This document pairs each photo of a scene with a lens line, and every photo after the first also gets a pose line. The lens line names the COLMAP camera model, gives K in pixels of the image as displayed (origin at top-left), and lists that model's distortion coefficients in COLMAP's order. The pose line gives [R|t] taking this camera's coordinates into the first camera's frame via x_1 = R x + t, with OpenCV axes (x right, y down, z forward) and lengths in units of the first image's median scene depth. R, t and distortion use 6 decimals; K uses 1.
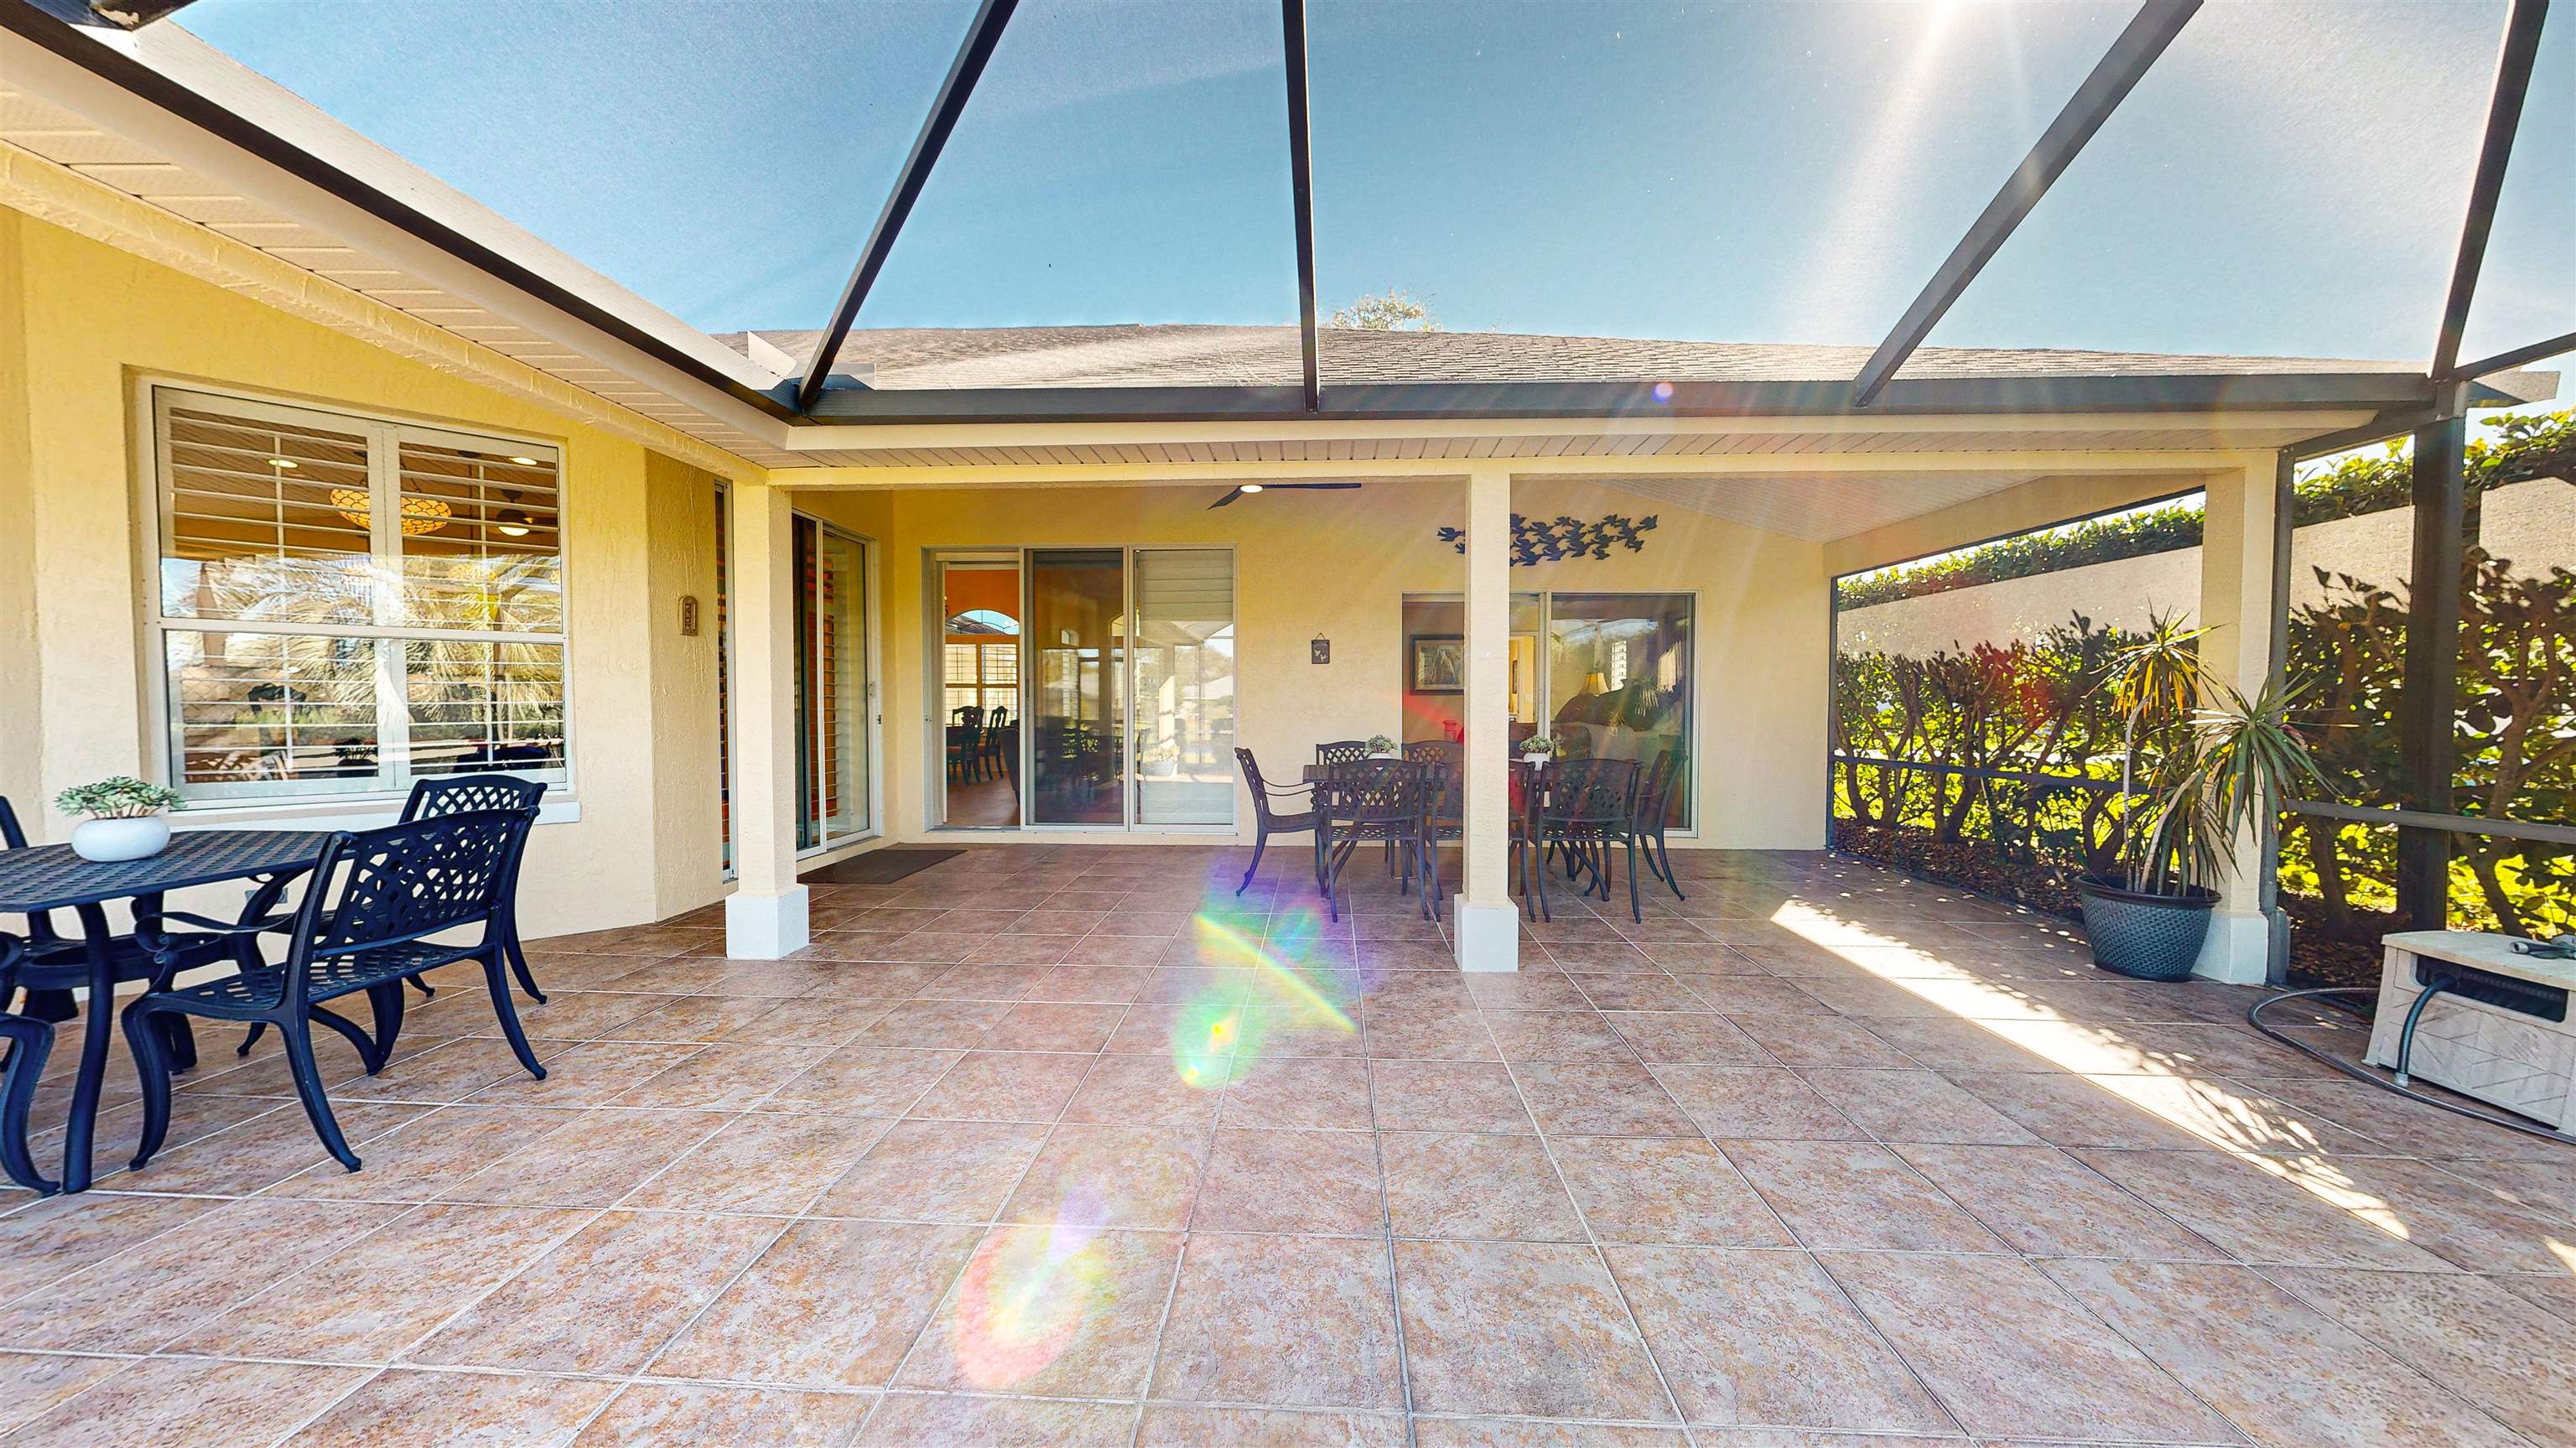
lens RADIAL K [[812.4, 0, 1292.5], [0, 812.4, 729.2], [0, 0, 1]] dist [0.000520, -0.000009]
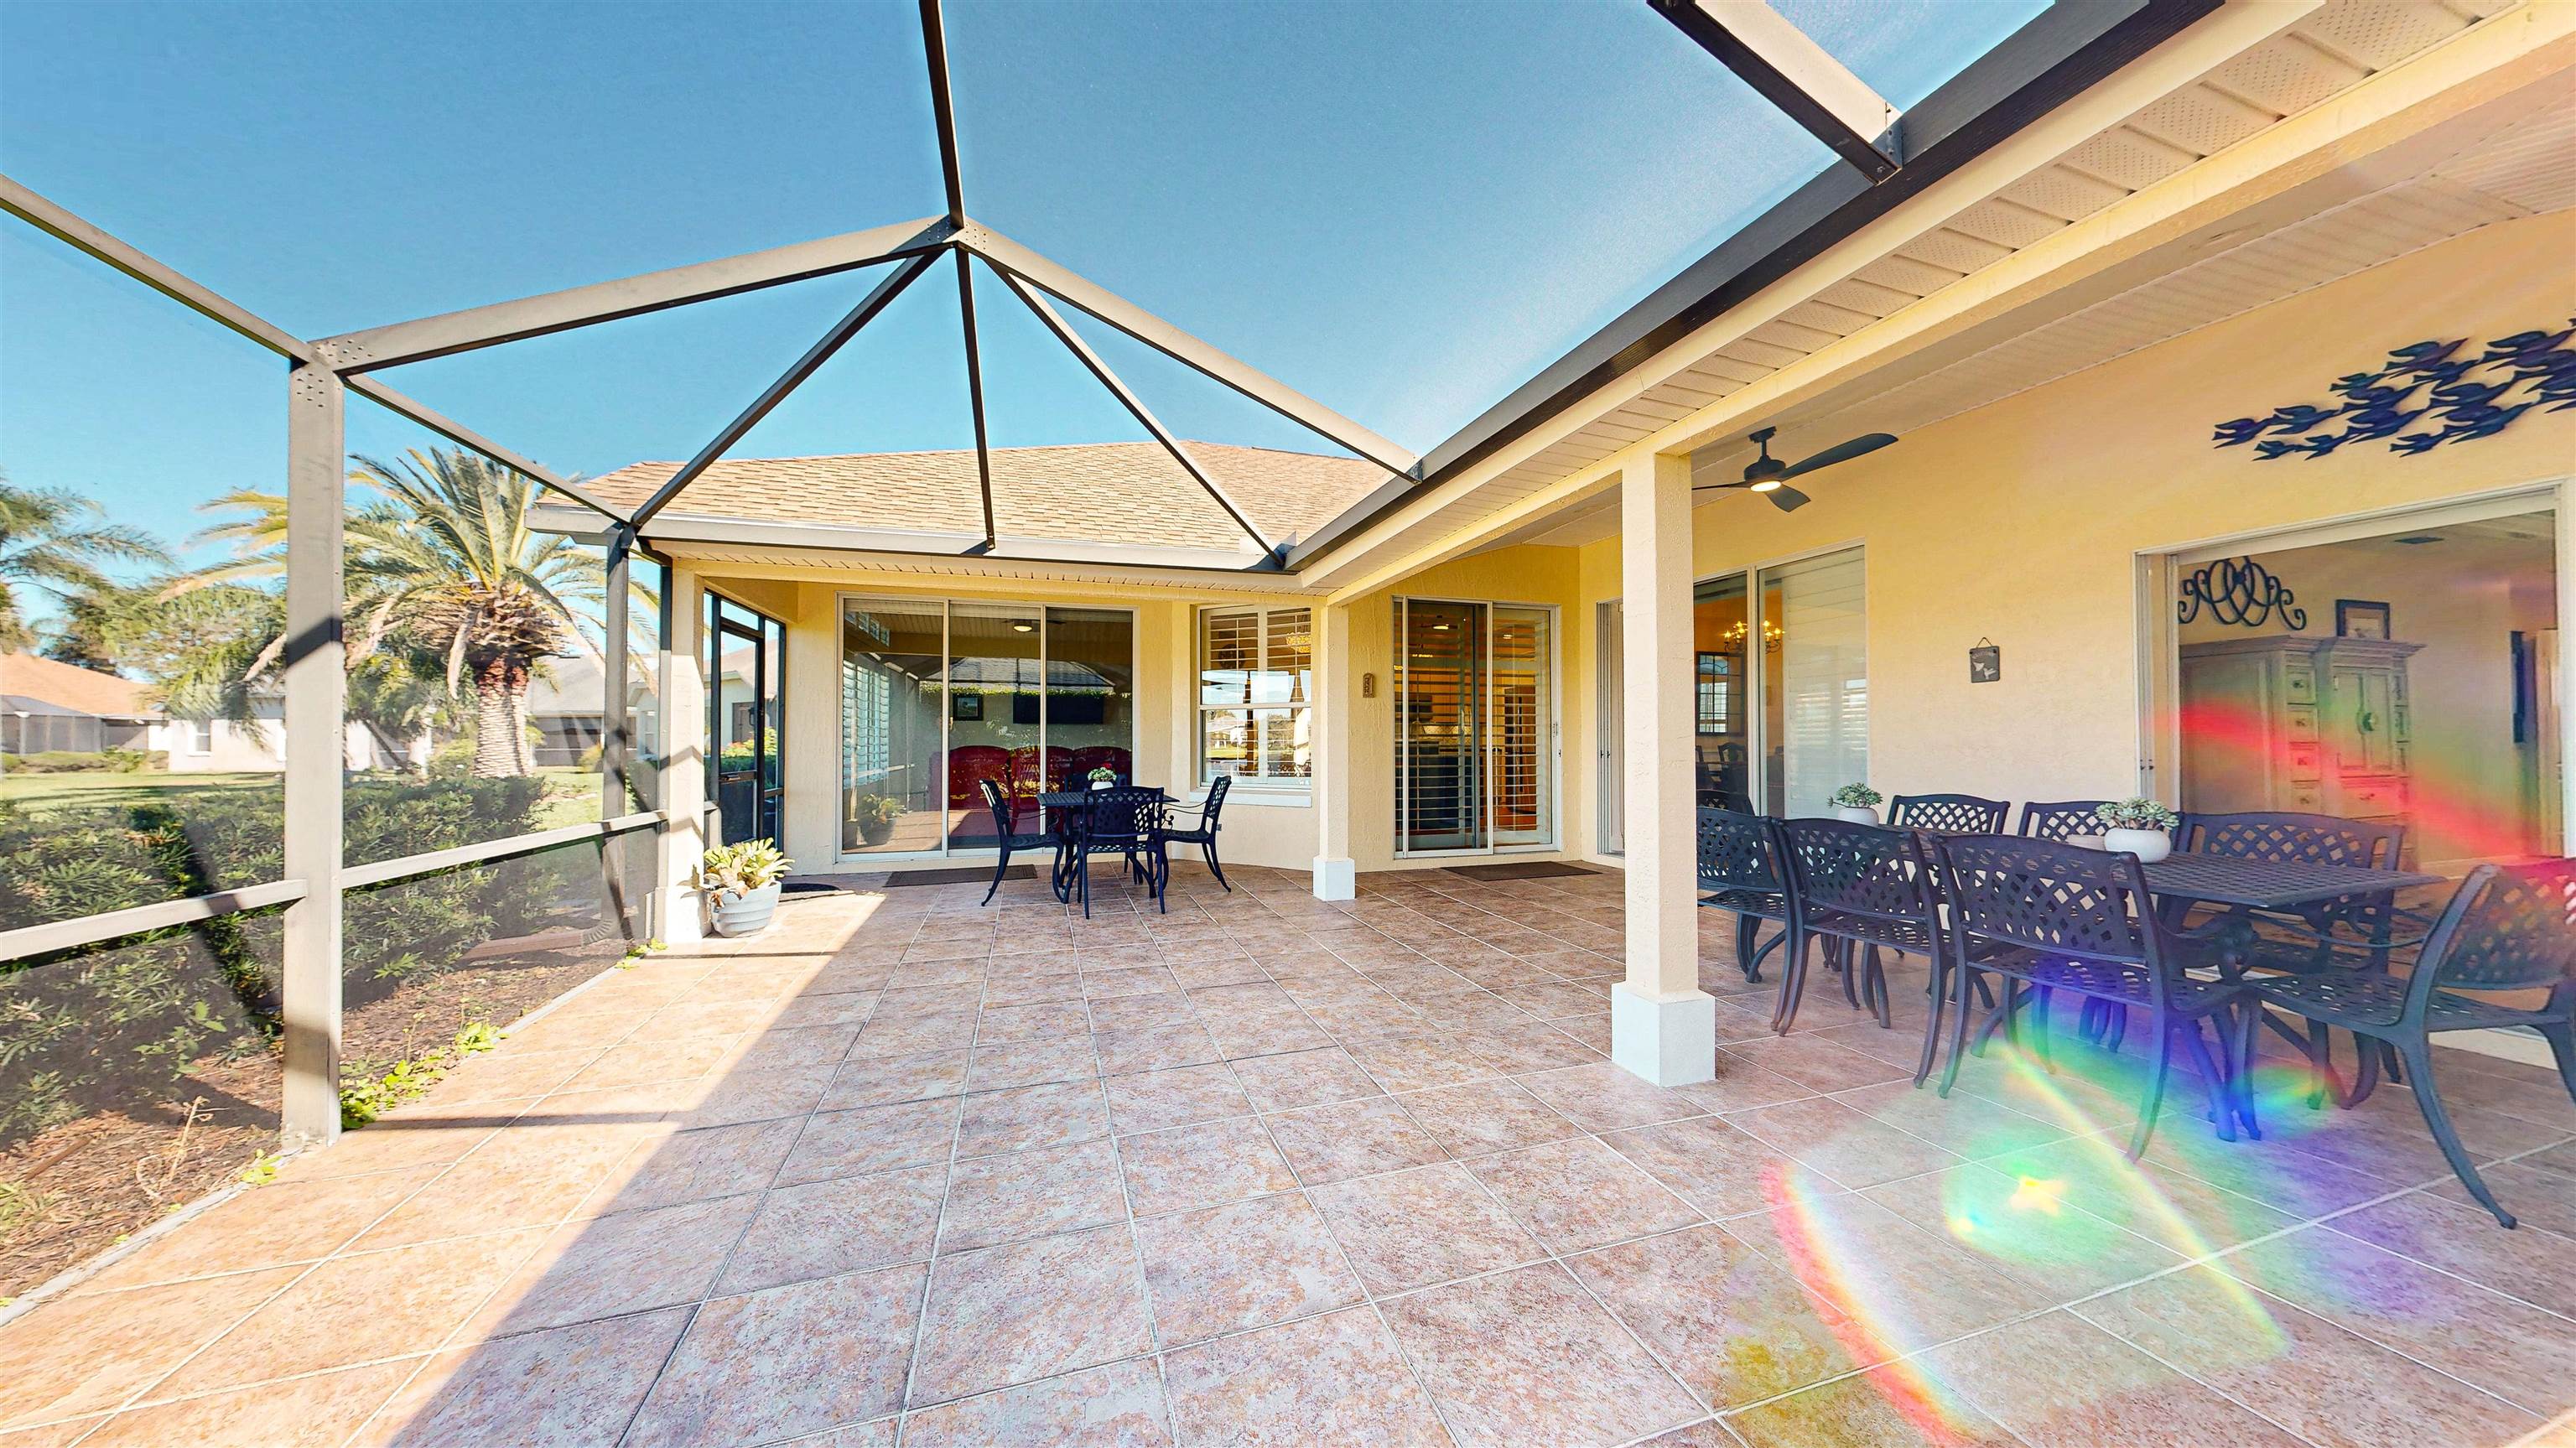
lens RADIAL K [[812.4, 0, 1293.0], [0, 812.4, 728.1], [0, 0, 1]] dist [0.000520, -0.000009]
pose [[0.349098, -0.016029, -0.936949, 1.165342], [-0.027889, 0.999233, -0.027486, -0.014587], [0.936671, 0.035726, 0.348383, 0.516959]]
